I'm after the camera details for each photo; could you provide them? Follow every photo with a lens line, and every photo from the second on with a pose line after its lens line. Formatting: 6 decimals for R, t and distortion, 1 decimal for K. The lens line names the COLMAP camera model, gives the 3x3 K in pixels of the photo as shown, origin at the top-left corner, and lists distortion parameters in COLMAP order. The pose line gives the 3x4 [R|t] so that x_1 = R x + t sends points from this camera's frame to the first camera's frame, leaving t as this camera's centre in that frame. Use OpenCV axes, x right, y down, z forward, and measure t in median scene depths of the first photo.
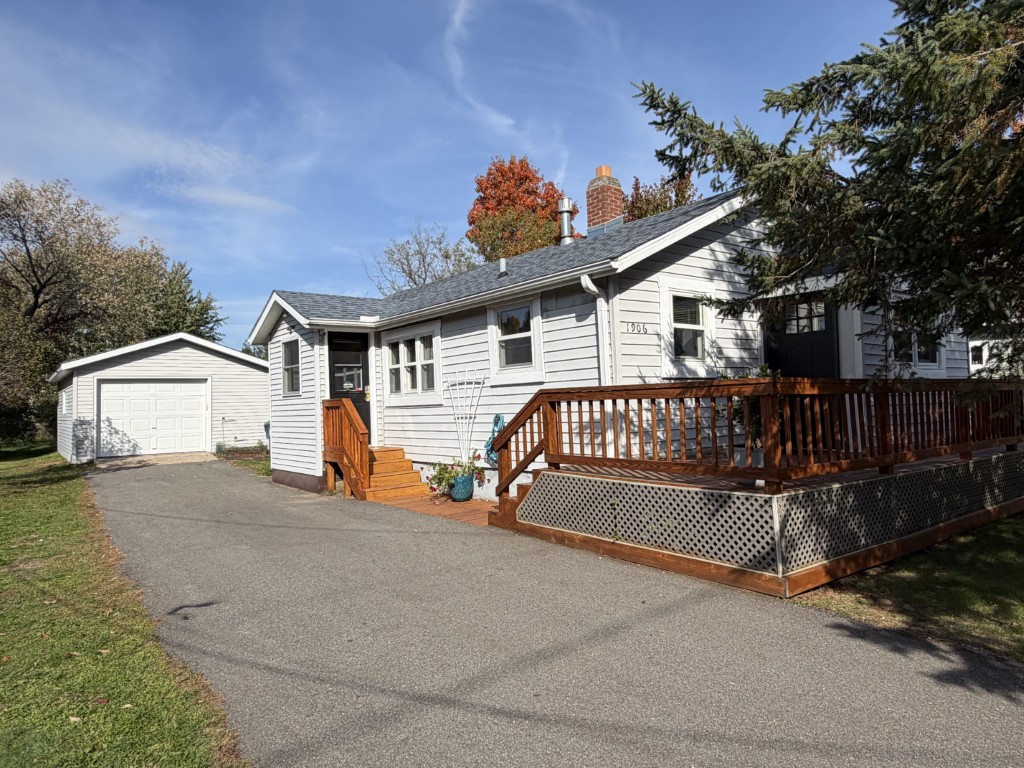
lens RADIAL K [[654.4, 0, 515.1], [0, 654.4, 377.9], [0, 0, 1]] dist [0.000240, -0.001206]
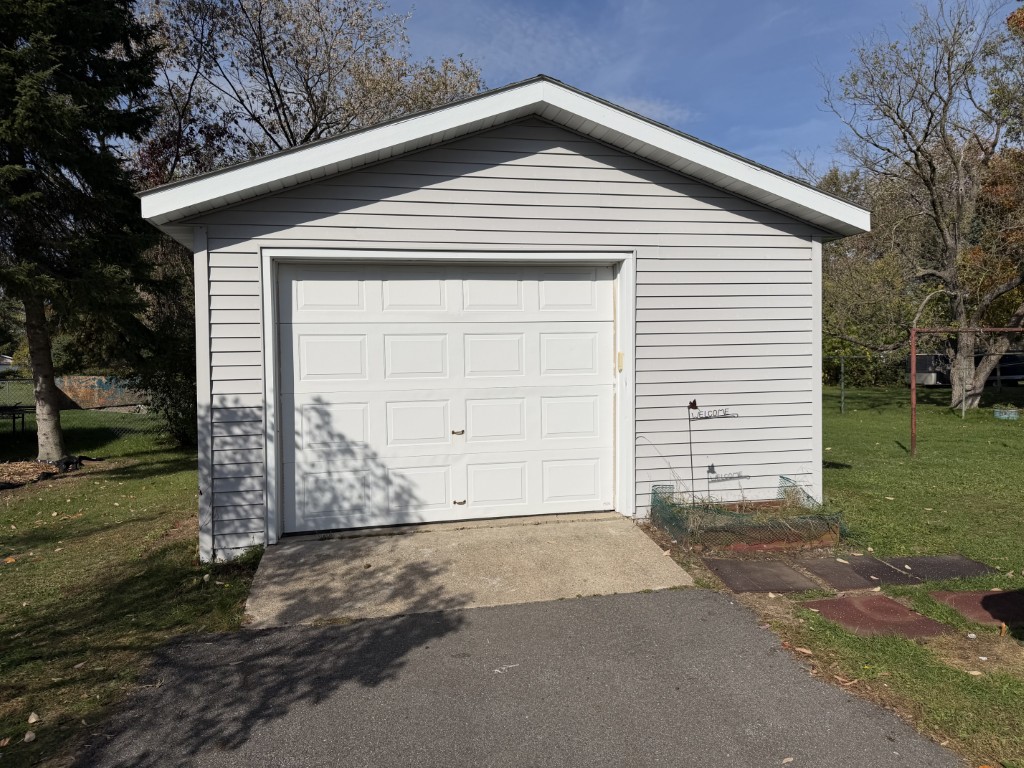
lens RADIAL K [[720.9, 0, 512.6], [0, 720.9, 385.0], [0, 0, 1]] dist [0.023930, -0.025234]
pose [[0.900494, 0.018063, -0.434494, -0.400908], [0.015820, 0.997115, 0.074239, 0.032422], [0.434582, -0.073725, 0.897610, 0.740642]]
